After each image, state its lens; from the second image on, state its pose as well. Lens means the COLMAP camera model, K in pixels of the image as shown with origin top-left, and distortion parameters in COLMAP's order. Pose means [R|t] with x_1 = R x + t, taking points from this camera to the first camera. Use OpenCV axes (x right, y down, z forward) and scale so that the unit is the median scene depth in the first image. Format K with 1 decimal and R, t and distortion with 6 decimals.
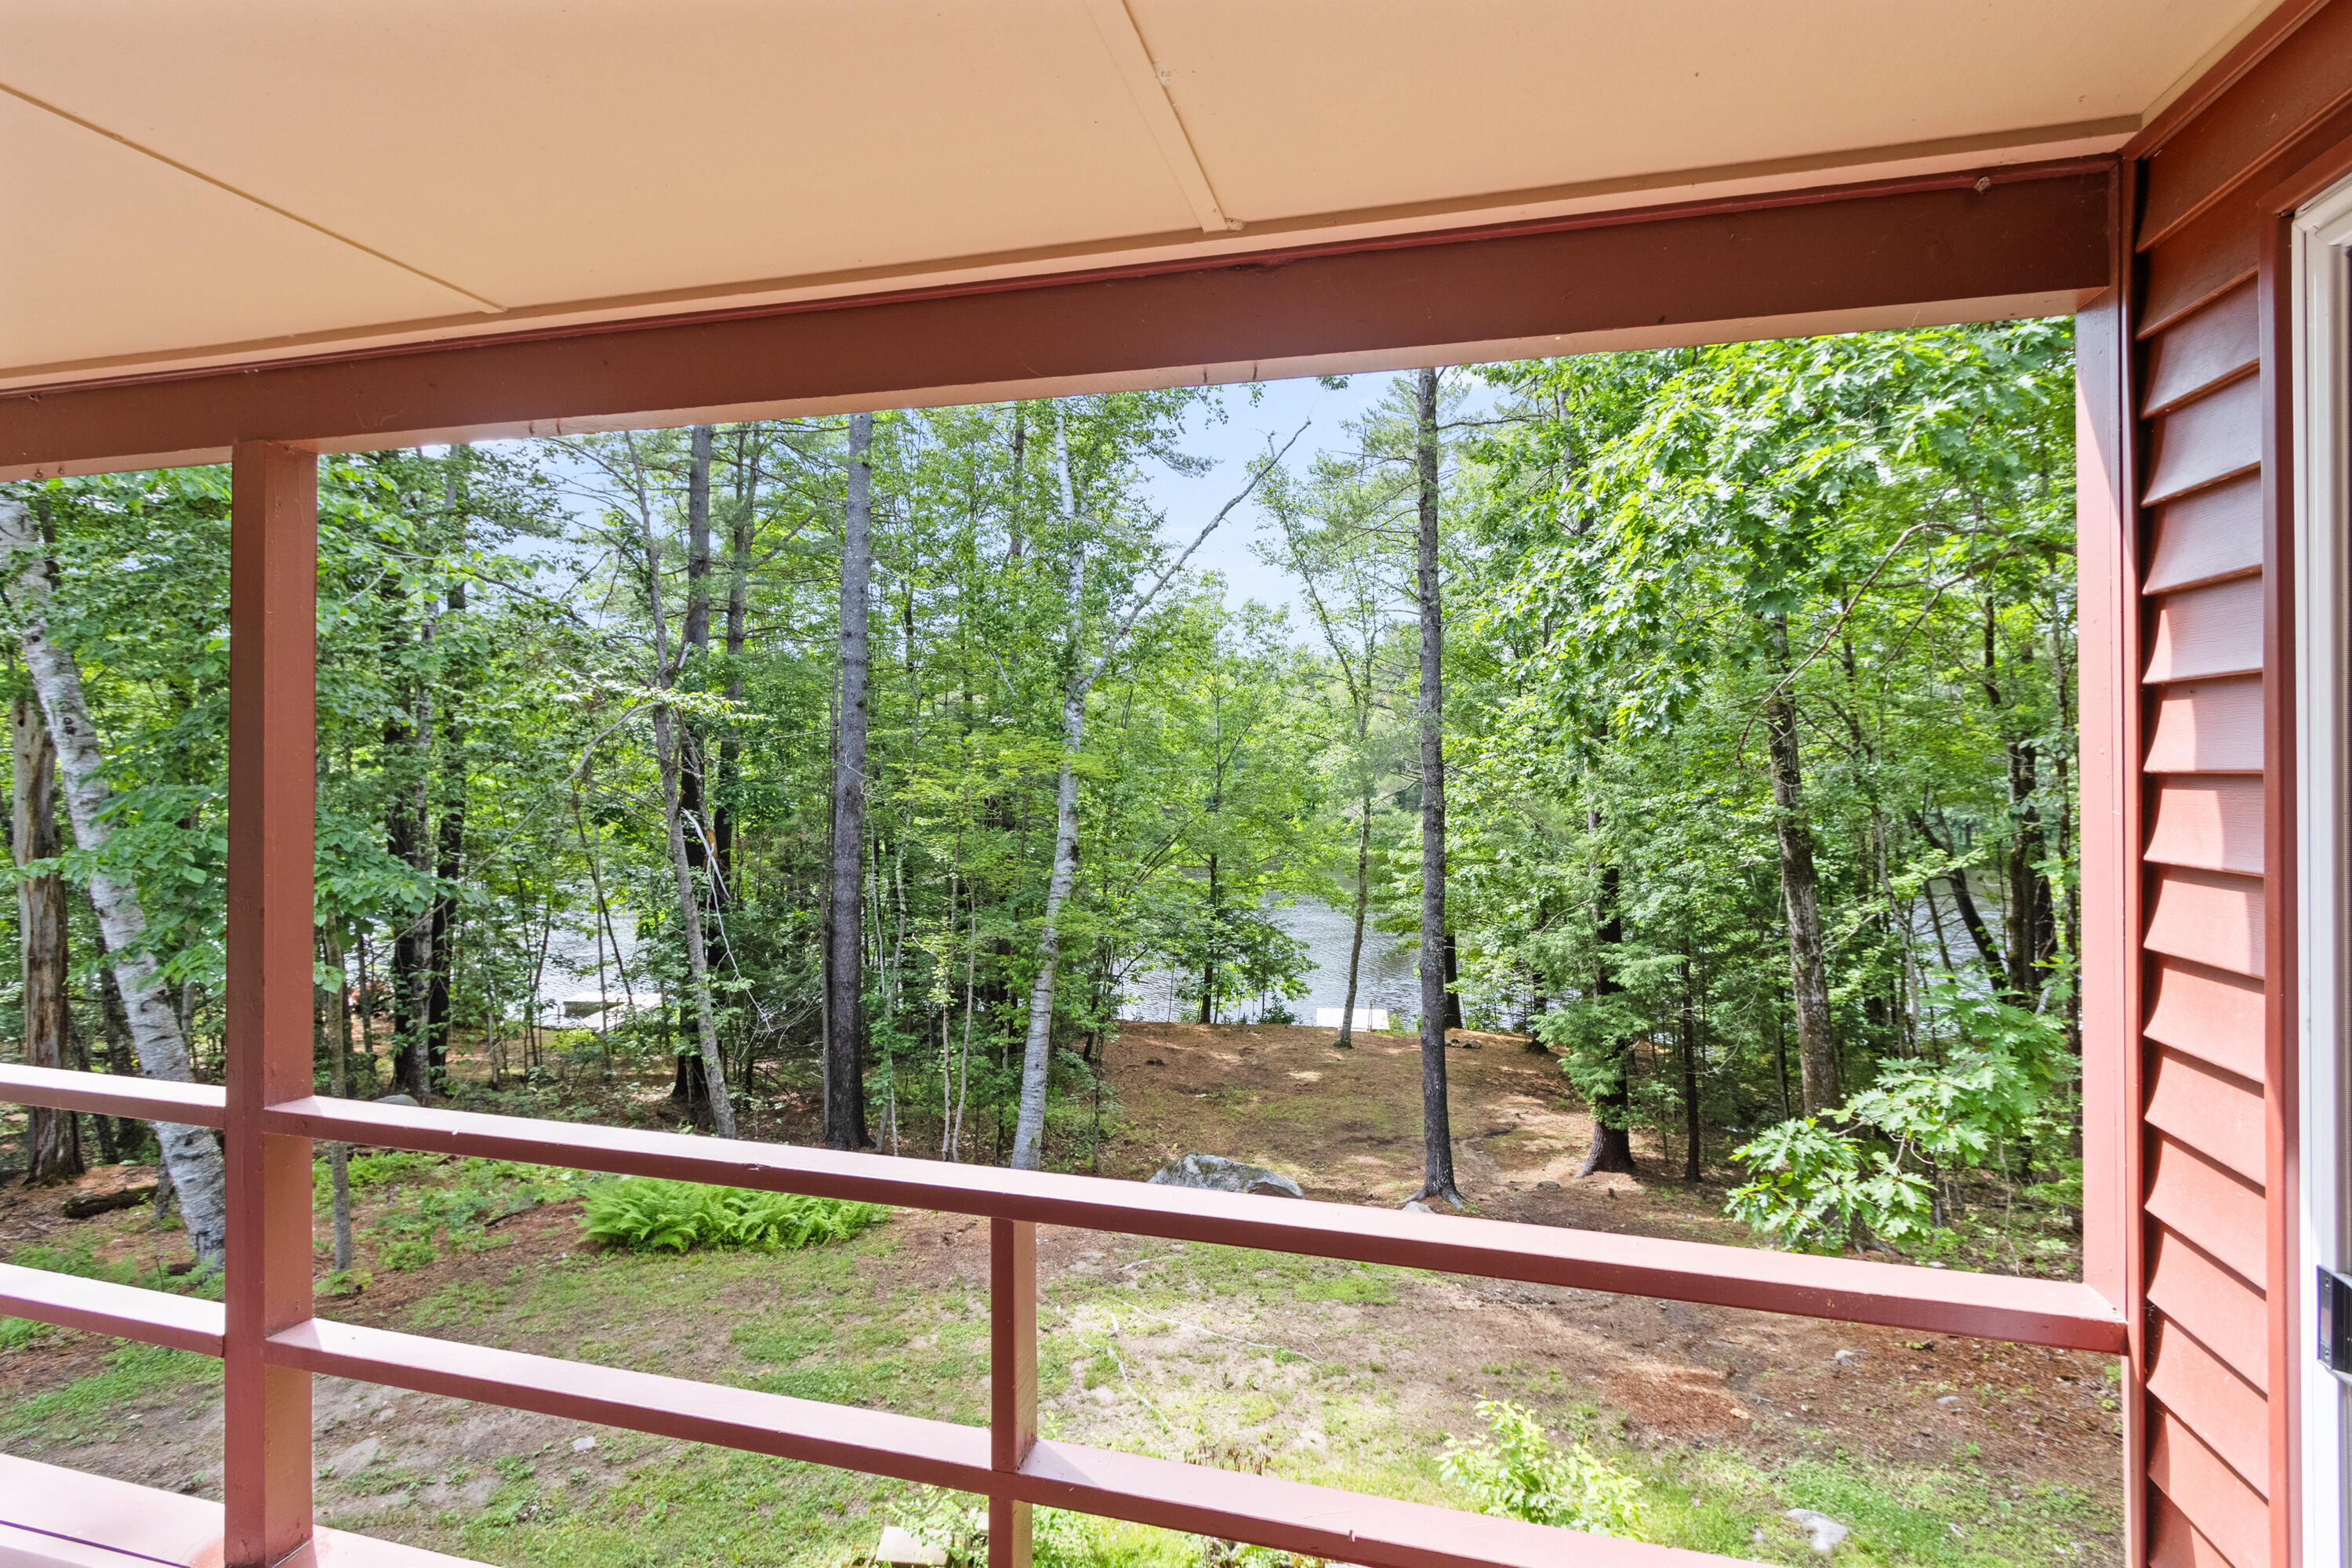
lens RADIAL K [[1105.1, 0, 1171.2], [0, 1105.1, 759.8], [0, 0, 1]] dist [0.002183, -0.000885]
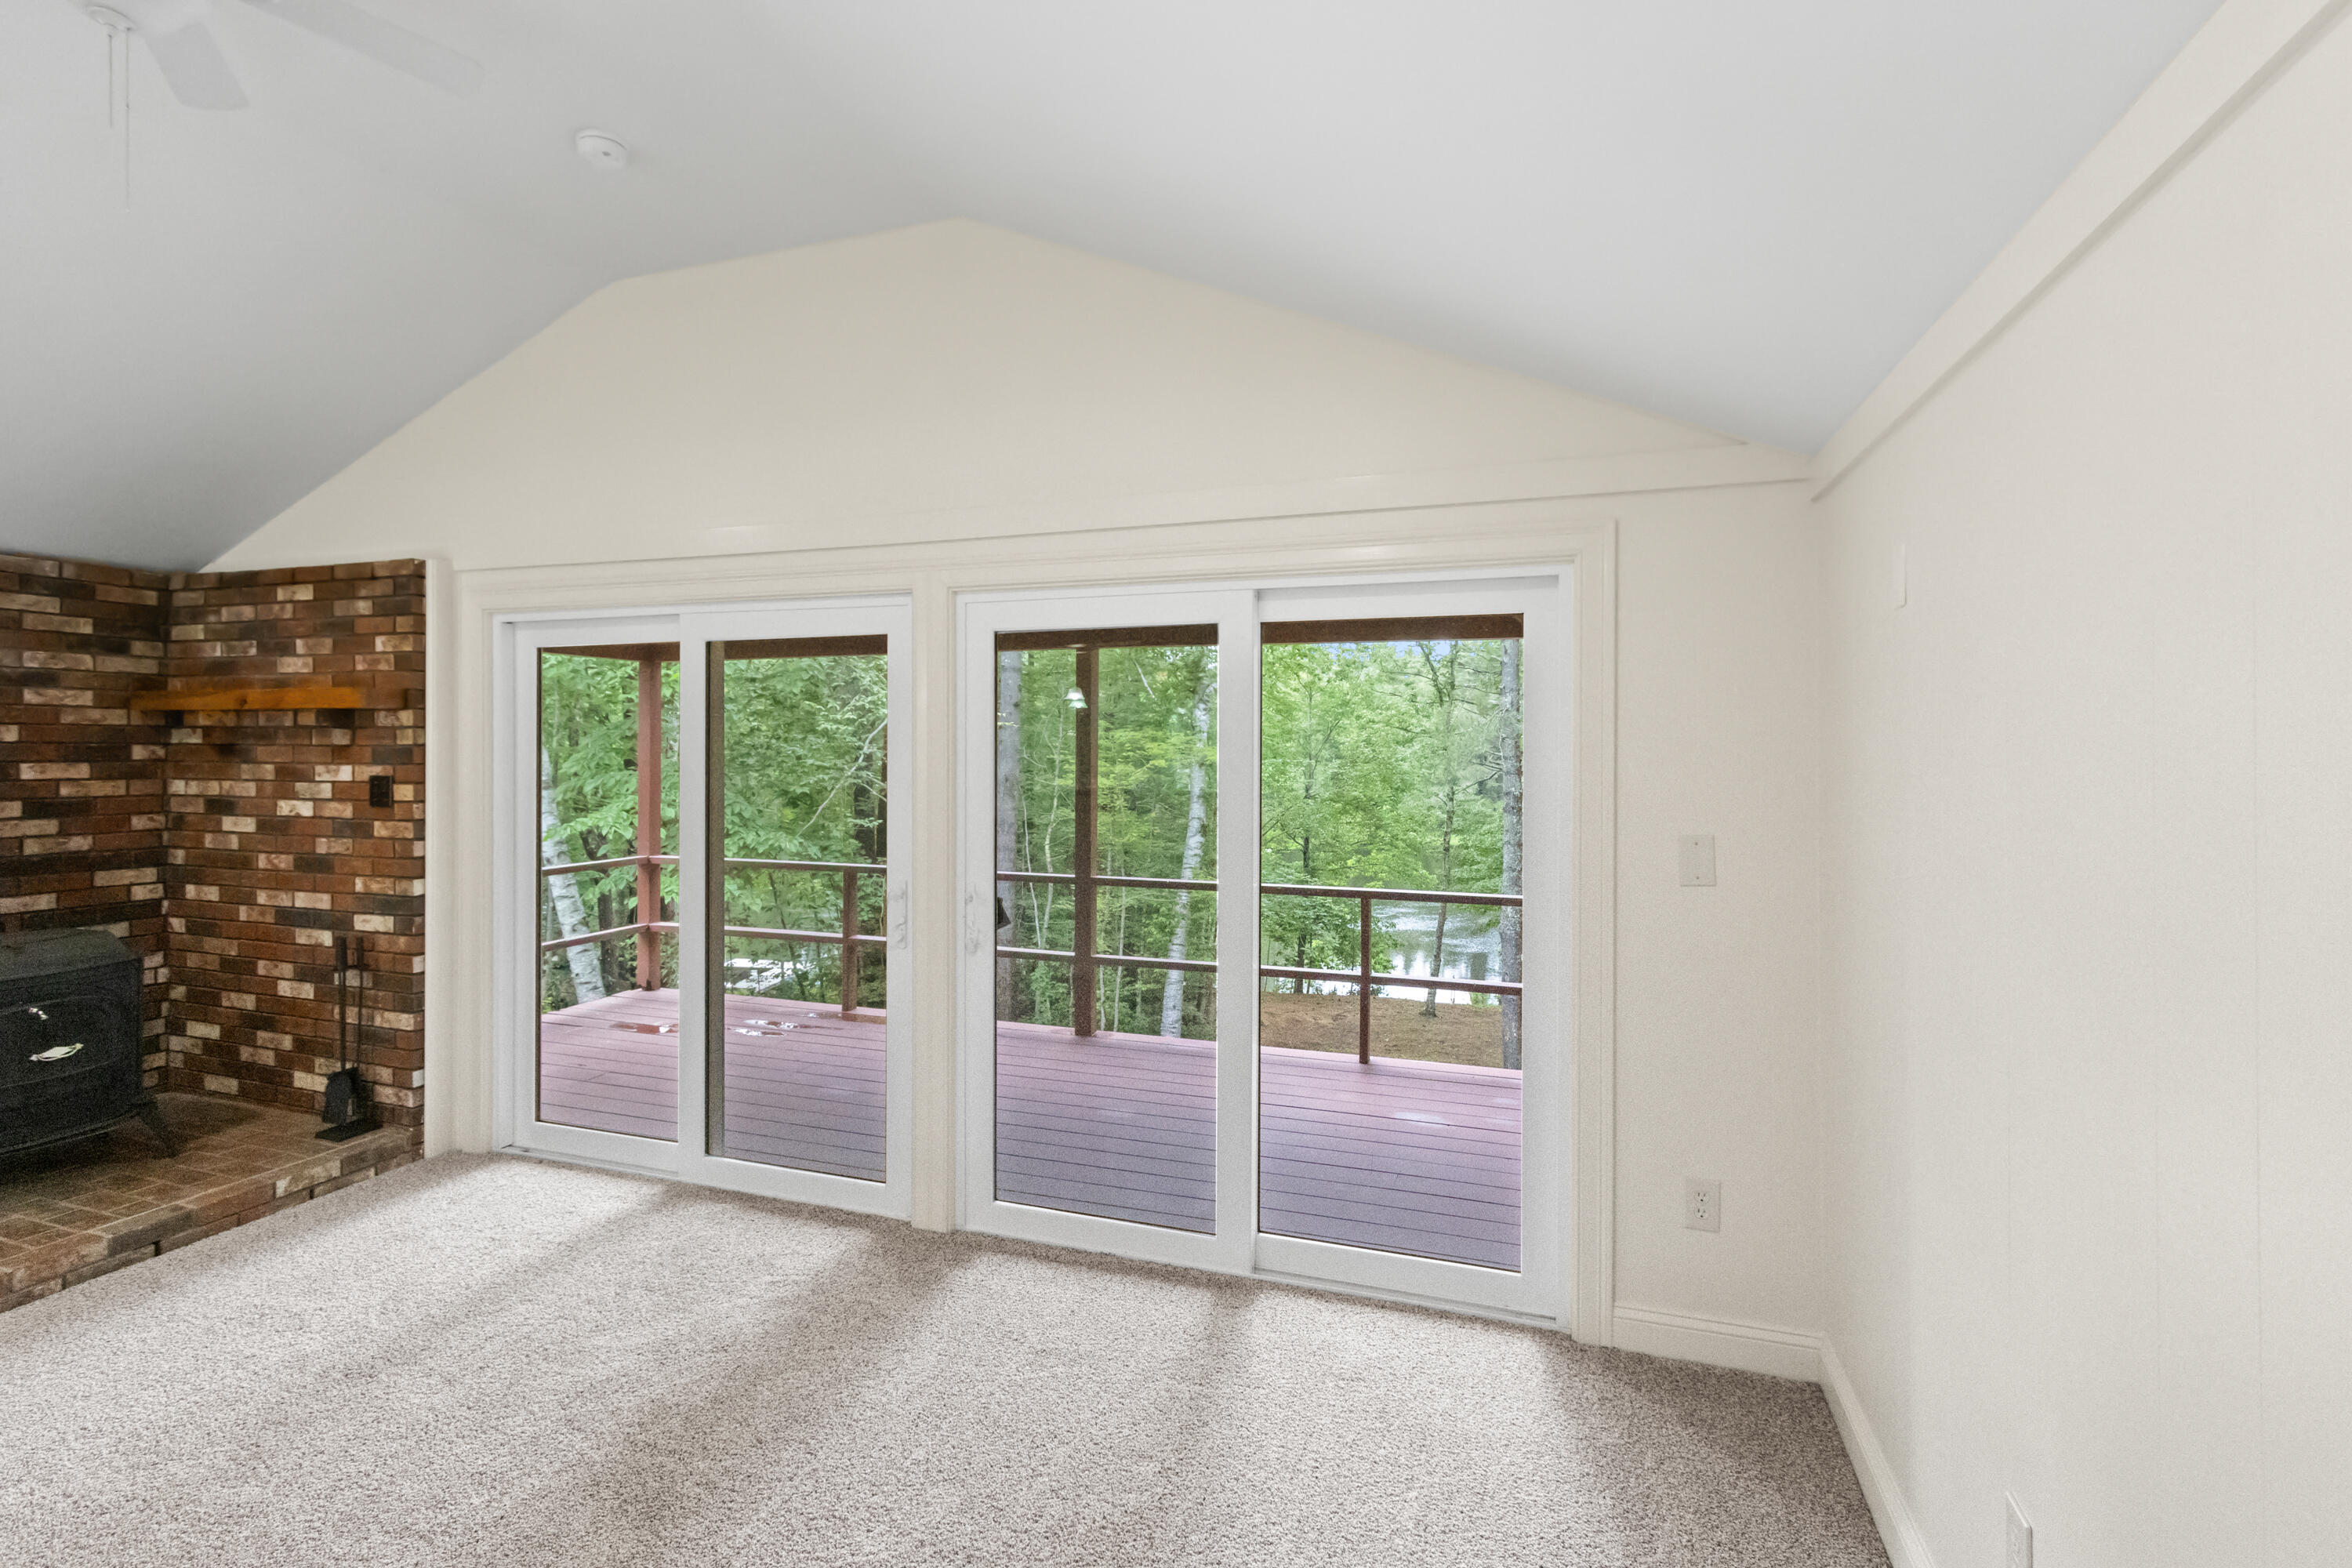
lens RADIAL K [[1105.1, 0, 1172.8], [0, 1105.1, 757.3], [0, 0, 1]] dist [0.002183, -0.000885]
pose [[0.997734, 0.001691, -0.067259, -0.033712], [-0.001271, 0.999979, 0.006288, -0.001260], [0.067268, -0.006188, 0.997716, -0.154148]]
